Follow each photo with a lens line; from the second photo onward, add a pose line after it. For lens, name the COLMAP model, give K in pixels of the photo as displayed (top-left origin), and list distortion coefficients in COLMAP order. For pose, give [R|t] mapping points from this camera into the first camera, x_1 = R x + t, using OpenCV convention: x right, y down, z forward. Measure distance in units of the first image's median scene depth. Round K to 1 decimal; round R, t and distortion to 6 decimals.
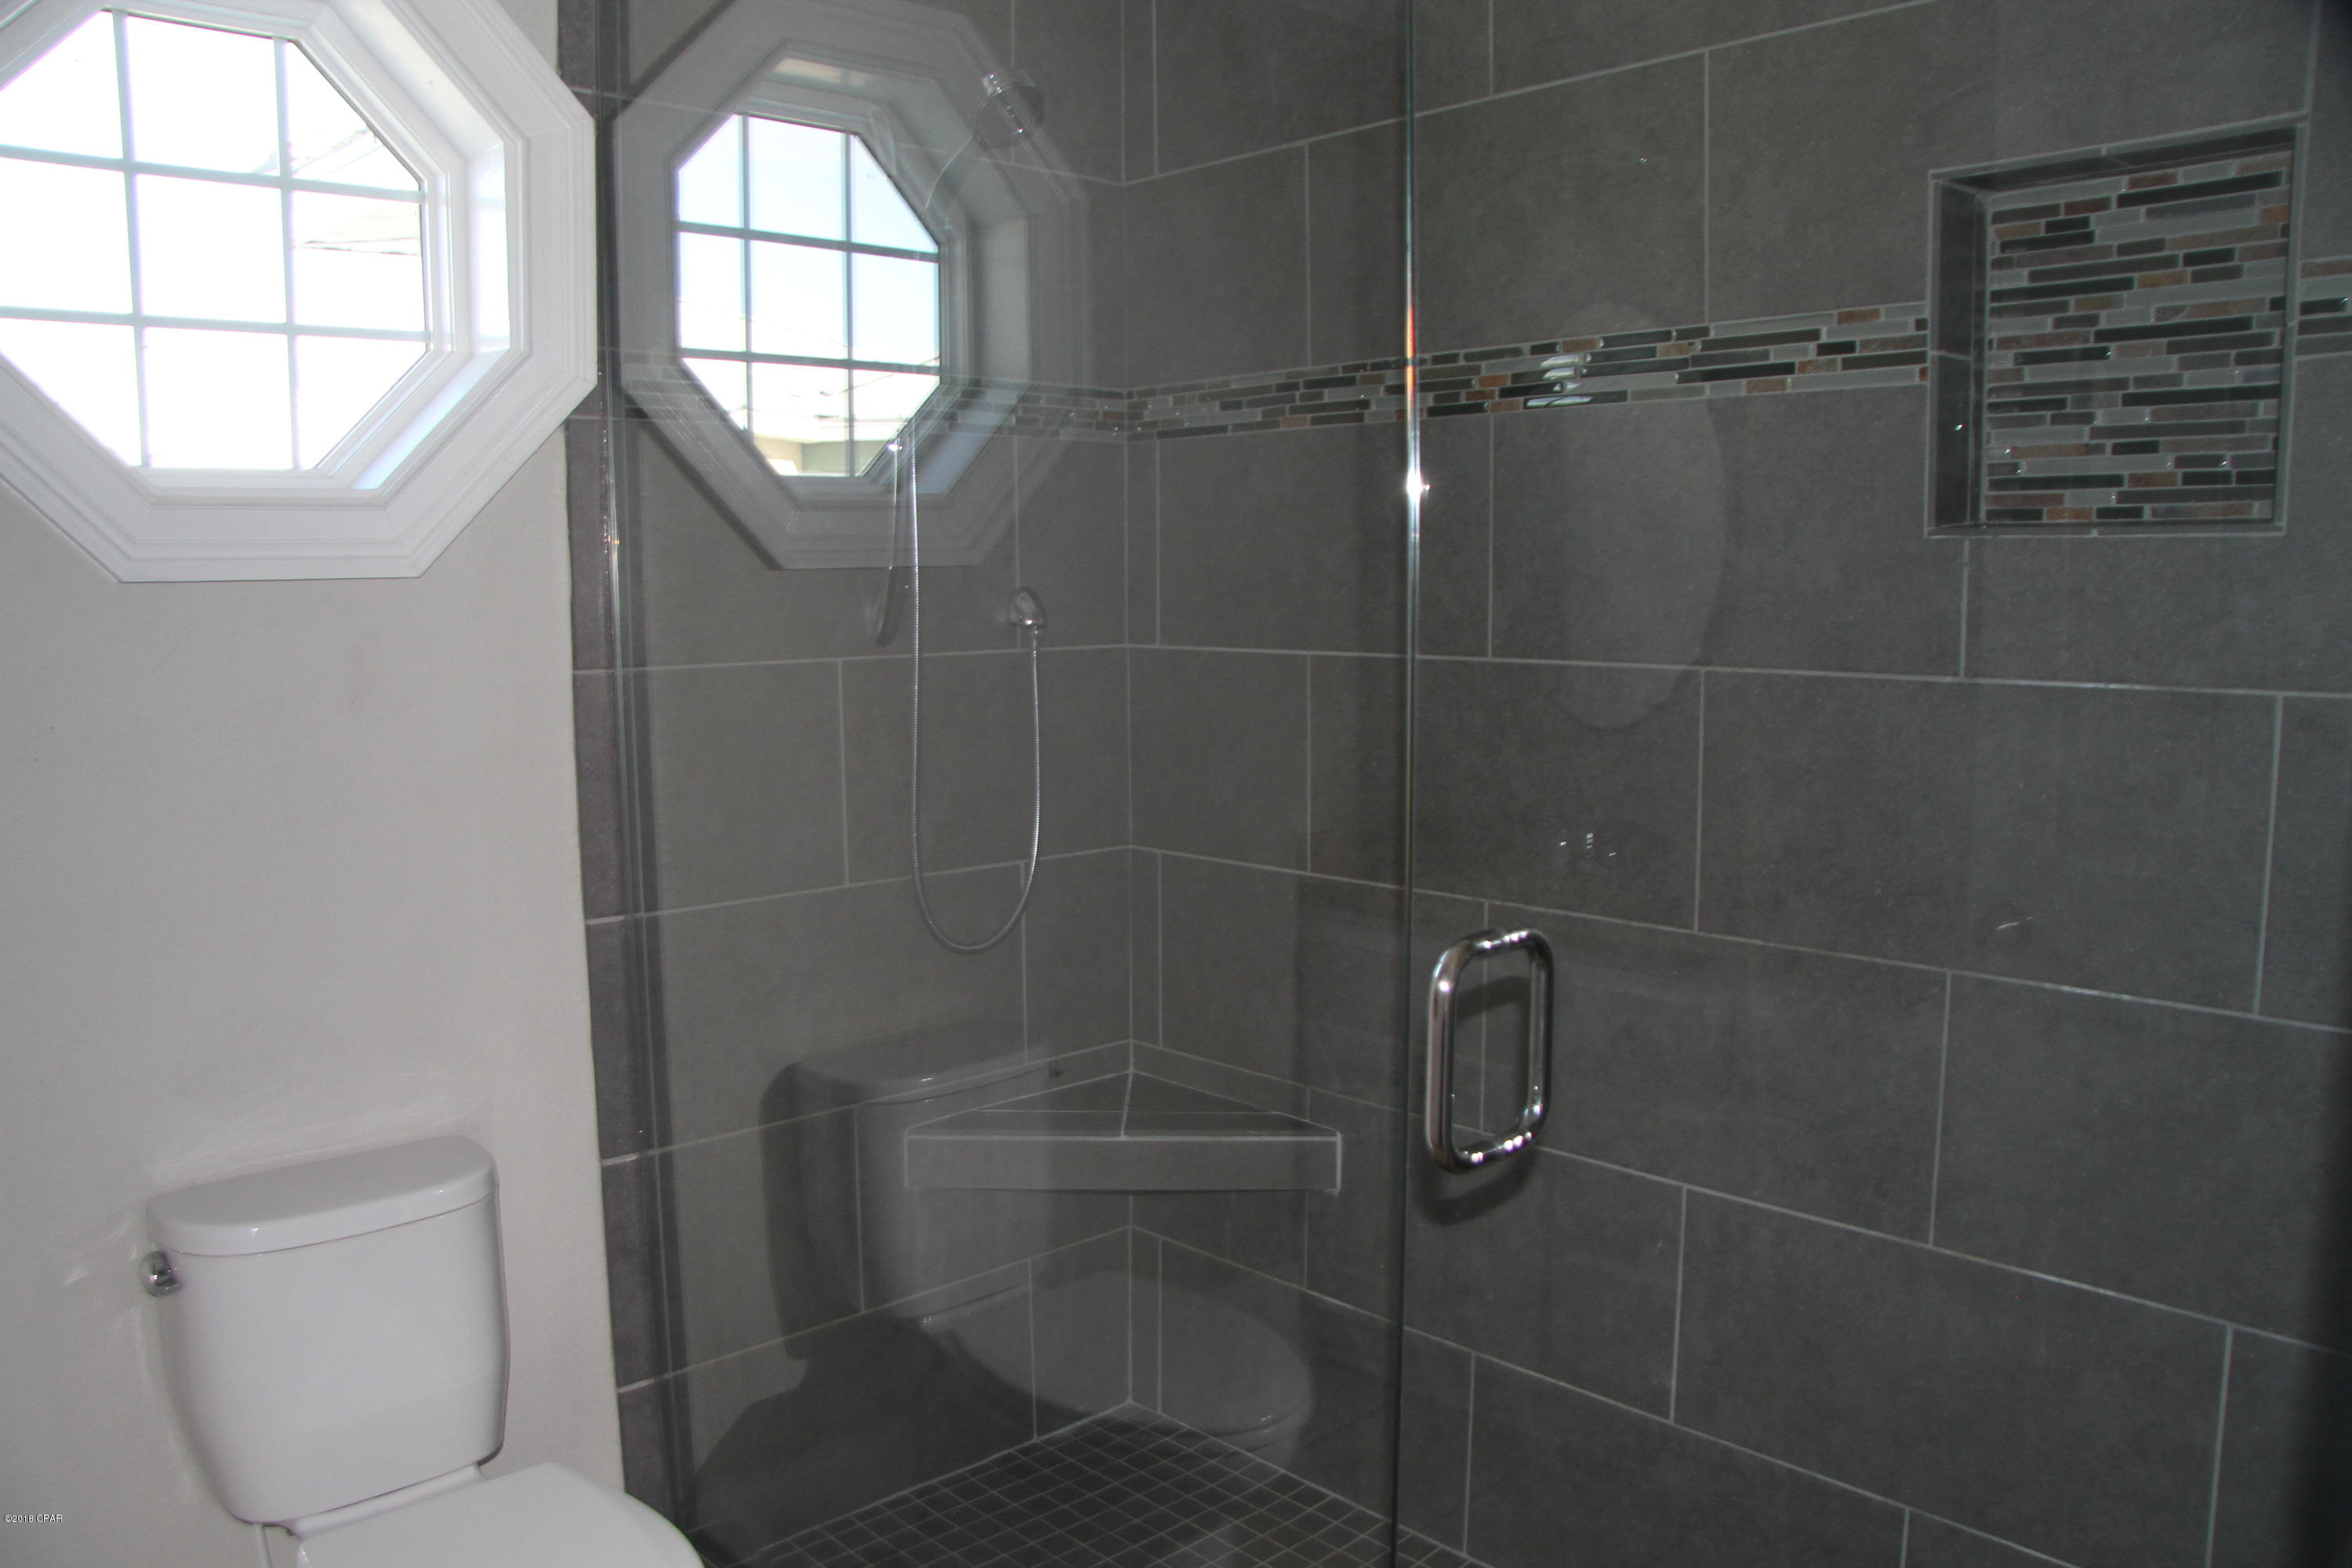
lens RADIAL K [[1834.1, 0, 1165.2], [0, 1834.1, 805.9], [0, 0, 1]] dist [-0.157153, 0.106989]
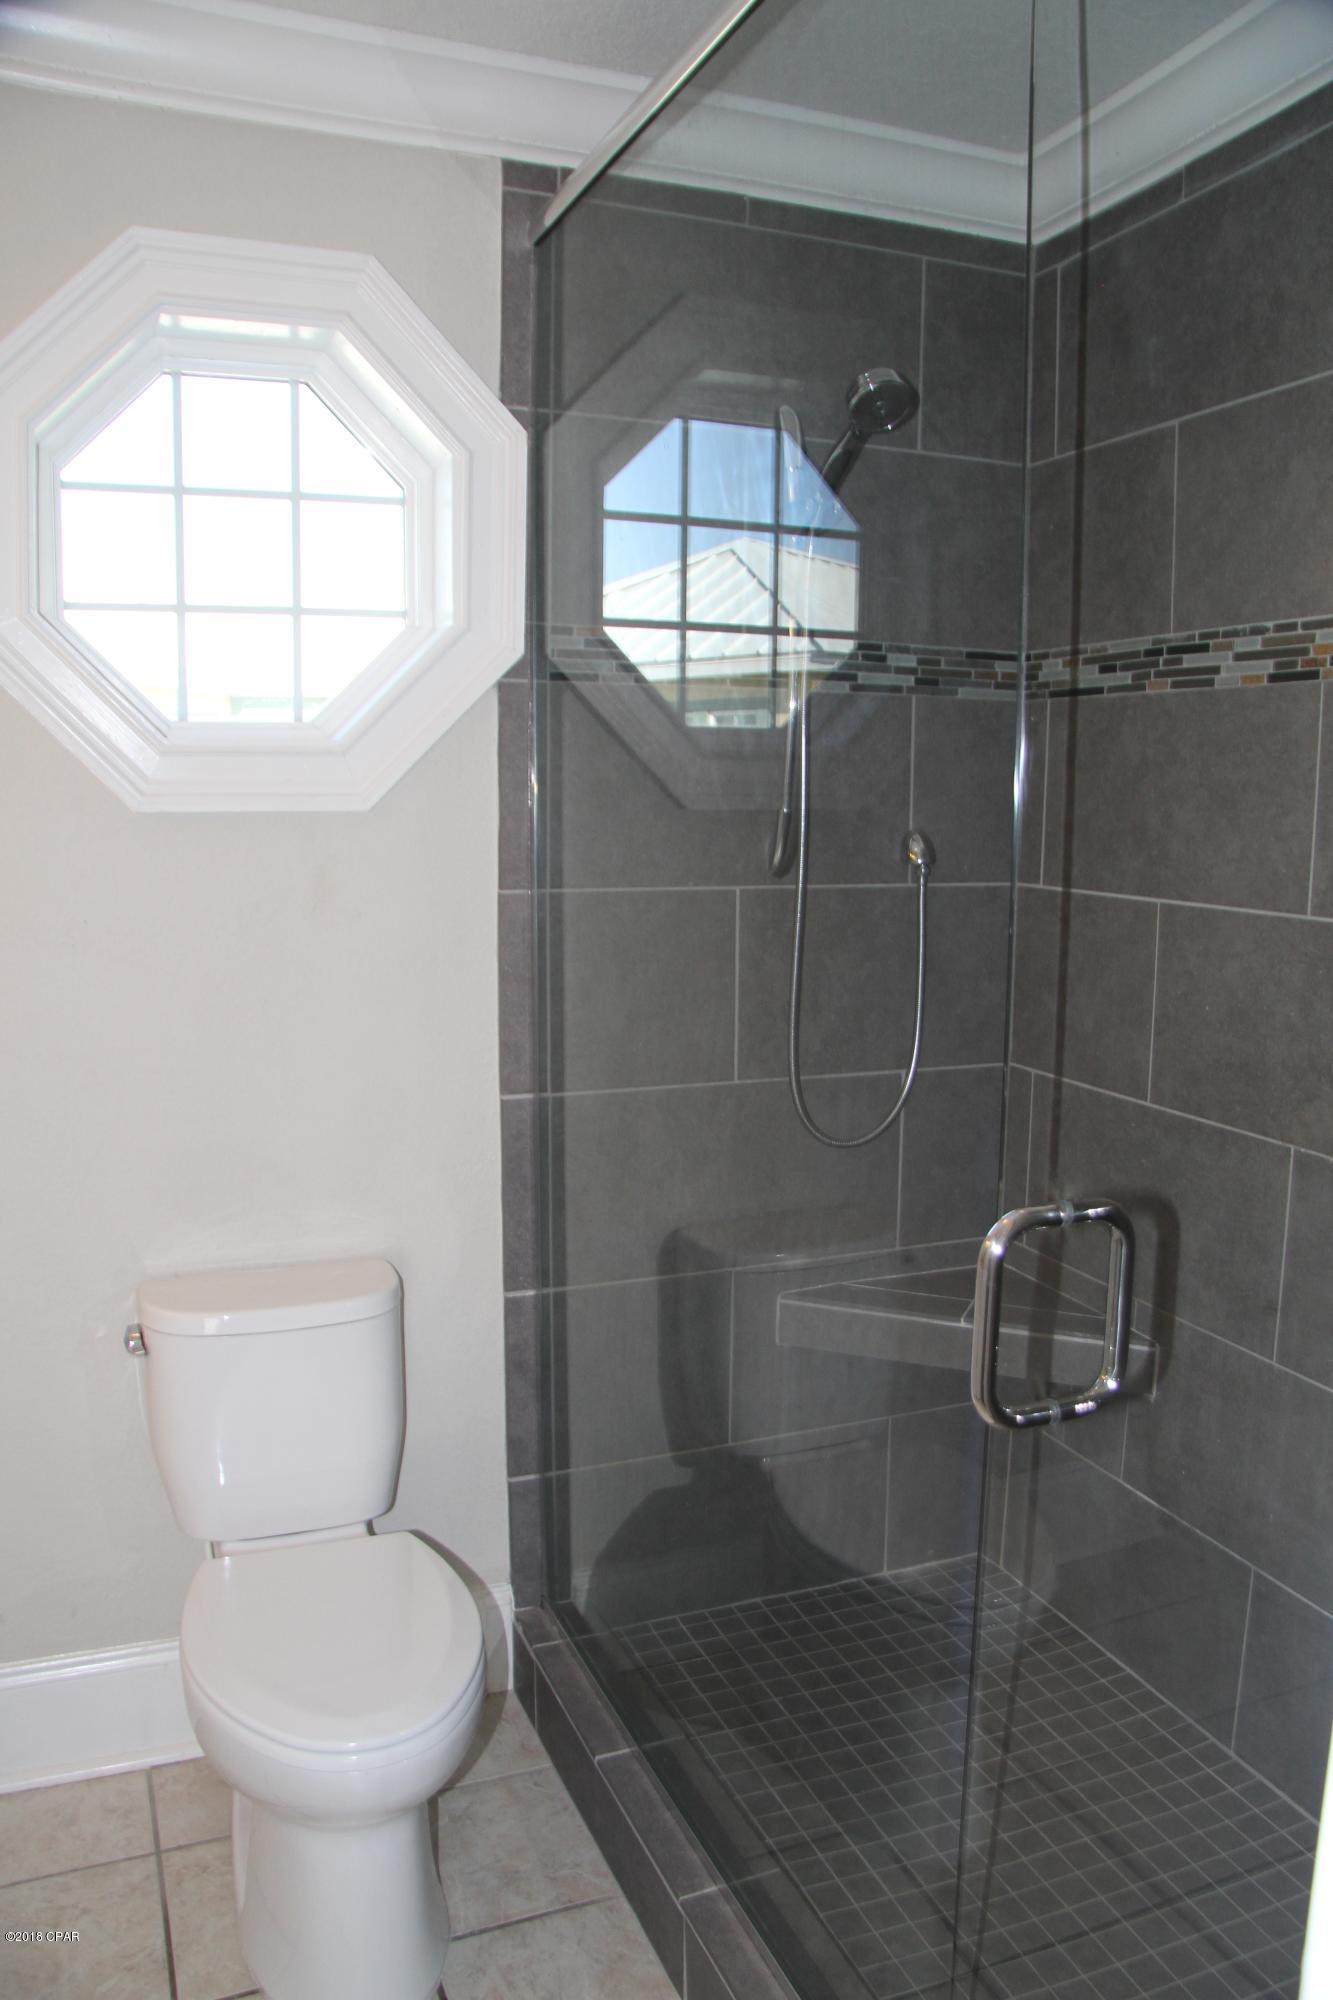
lens RADIAL K [[1559.6, 0, 674.3], [0, 1559.6, 1038.8], [0, 0, 1]] dist [-0.157153, 0.106989]
pose [[0.934861, 0.072552, -0.347521, 0.142622], [-0.061799, 0.997207, 0.041943, -0.024697], [0.349594, -0.017734, 0.936734, 0.056607]]
